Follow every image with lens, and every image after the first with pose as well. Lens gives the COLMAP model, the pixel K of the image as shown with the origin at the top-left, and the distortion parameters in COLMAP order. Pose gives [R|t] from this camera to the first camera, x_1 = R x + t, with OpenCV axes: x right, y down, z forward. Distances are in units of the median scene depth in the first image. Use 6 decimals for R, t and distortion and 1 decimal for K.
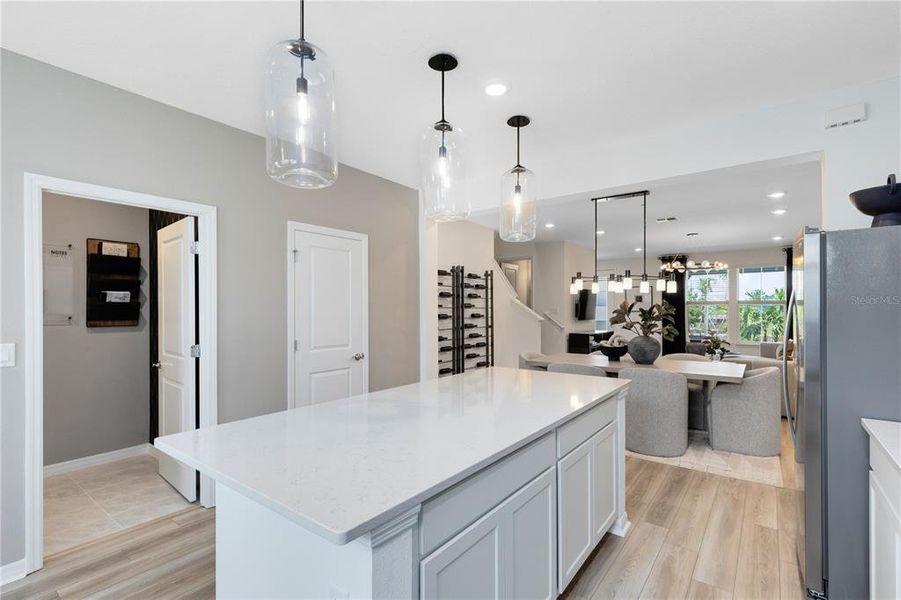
lens RADIAL K [[417.5, 0, 455.8], [0, 417.5, 308.4], [0, 0, 1]] dist [0.000125, 0.000081]
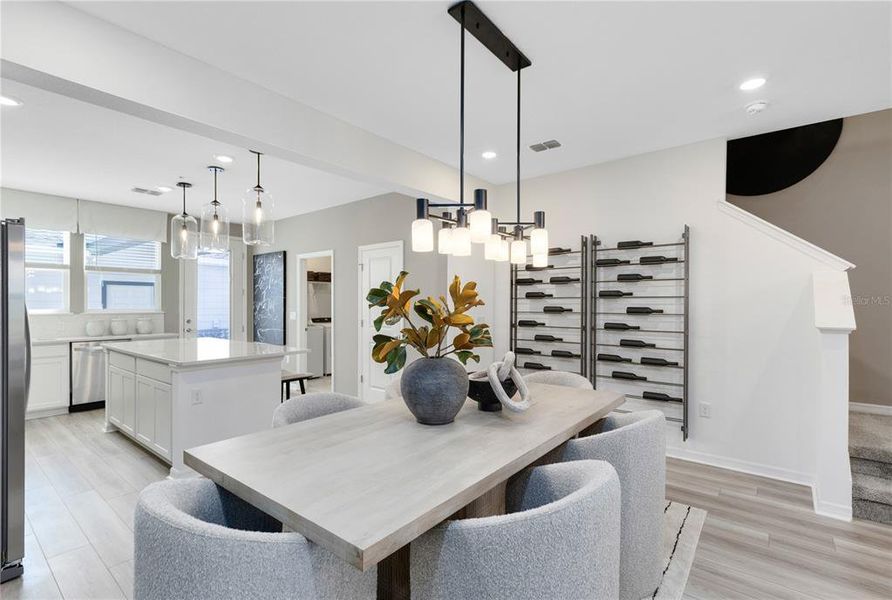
lens RADIAL K [[418.3, 0, 448.3], [0, 418.3, 302.7], [0, 0, 1]] dist [-0.000503, 0.007475]
pose [[-0.039583, -0.001719, -0.999215, 0.668224], [-0.000416, 0.999998, -0.001704, 0.007561], [0.999216, 0.000348, -0.039584, 0.776306]]
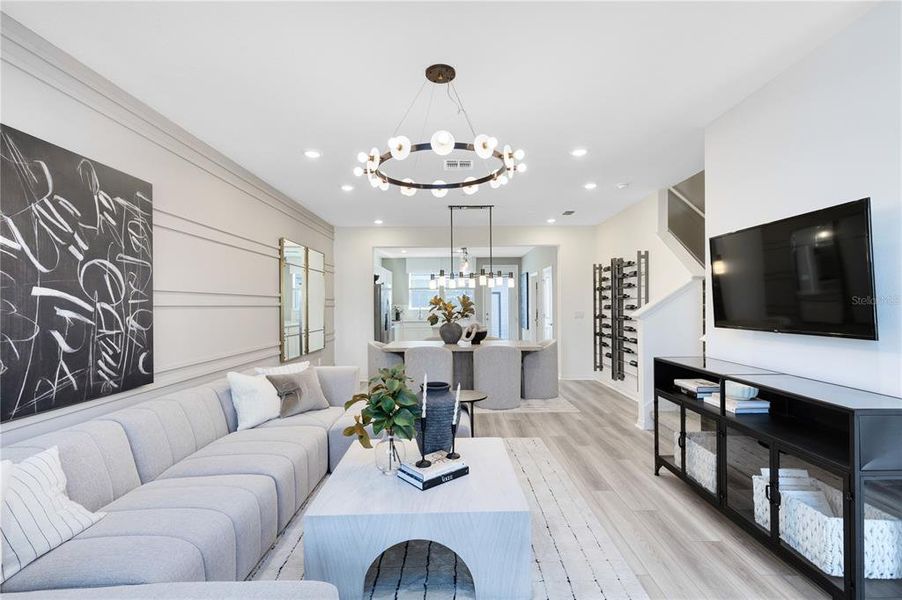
lens RADIAL K [[413.1, 0, 457.9], [0, 413.1, 301.7], [0, 0, 1]] dist [0.001201, -0.000356]
pose [[-0.795790, 0.002736, -0.605566, 0.903200], [0.009821, 0.999917, -0.008389, 0.009708], [0.605493, -0.012623, -0.795751, 1.519689]]
